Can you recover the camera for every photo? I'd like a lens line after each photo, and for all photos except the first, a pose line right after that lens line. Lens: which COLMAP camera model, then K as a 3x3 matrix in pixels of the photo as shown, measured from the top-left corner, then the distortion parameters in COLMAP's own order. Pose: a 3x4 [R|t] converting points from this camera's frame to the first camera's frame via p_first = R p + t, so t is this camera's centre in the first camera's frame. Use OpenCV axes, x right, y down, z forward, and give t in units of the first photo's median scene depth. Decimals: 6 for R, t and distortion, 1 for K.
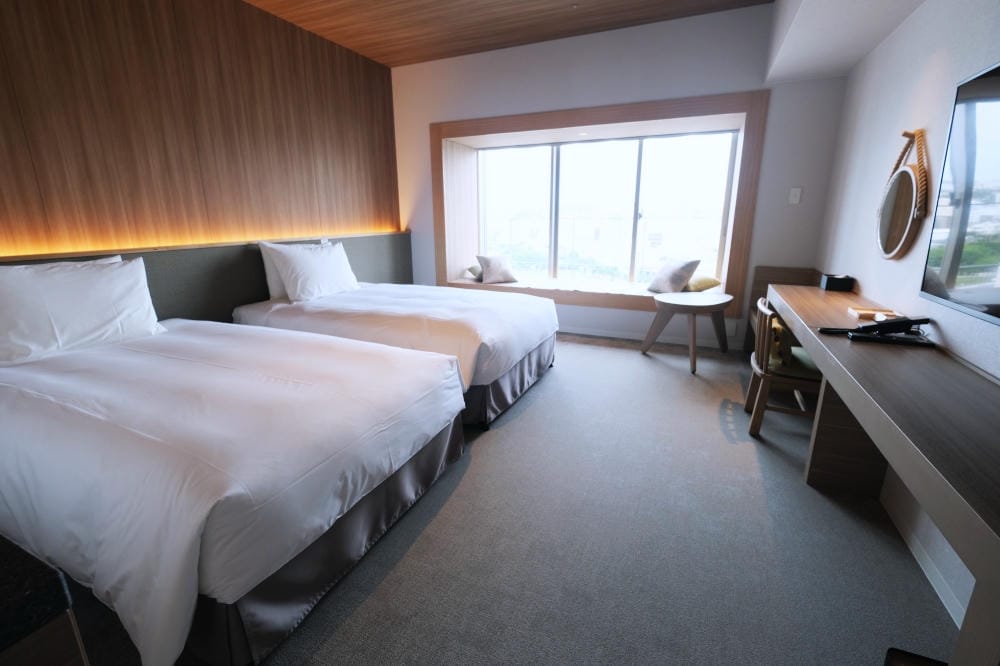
lens RADIAL K [[441.1, 0, 500.8], [0, 441.1, 320.2], [0, 0, 1]] dist [-0.003712, -0.000956]
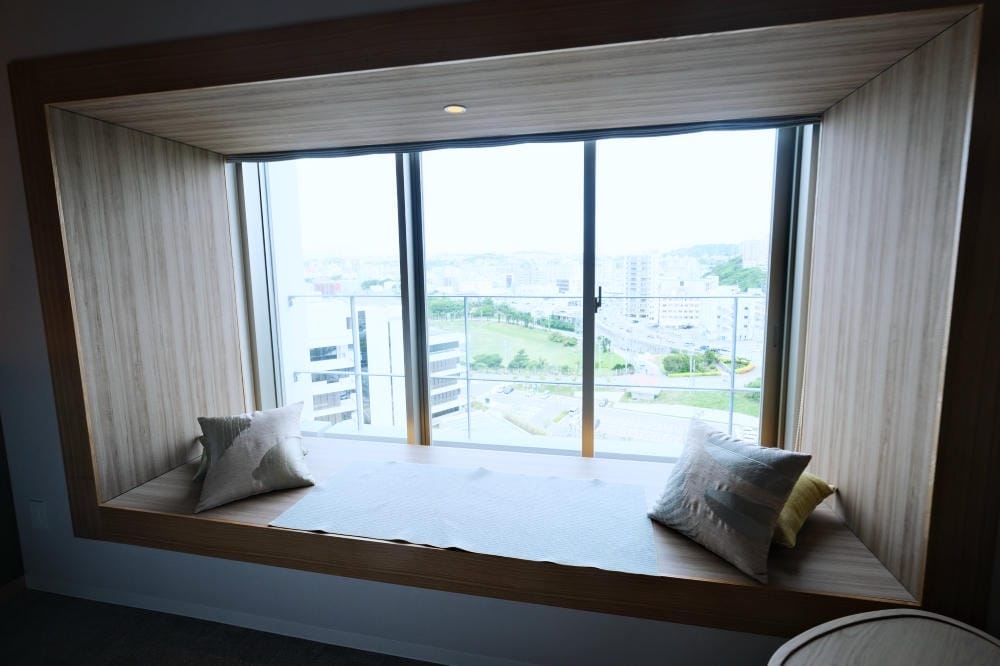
lens RADIAL K [[441.1, 0, 500.8], [0, 441.1, 320.2], [0, 0, 1]] dist [-0.003712, -0.000956]
pose [[0.981554, -0.032282, 0.188440, 0.131817], [0.052379, 0.993336, -0.102667, -0.176854], [-0.183870, 0.110644, 0.976704, 0.576234]]
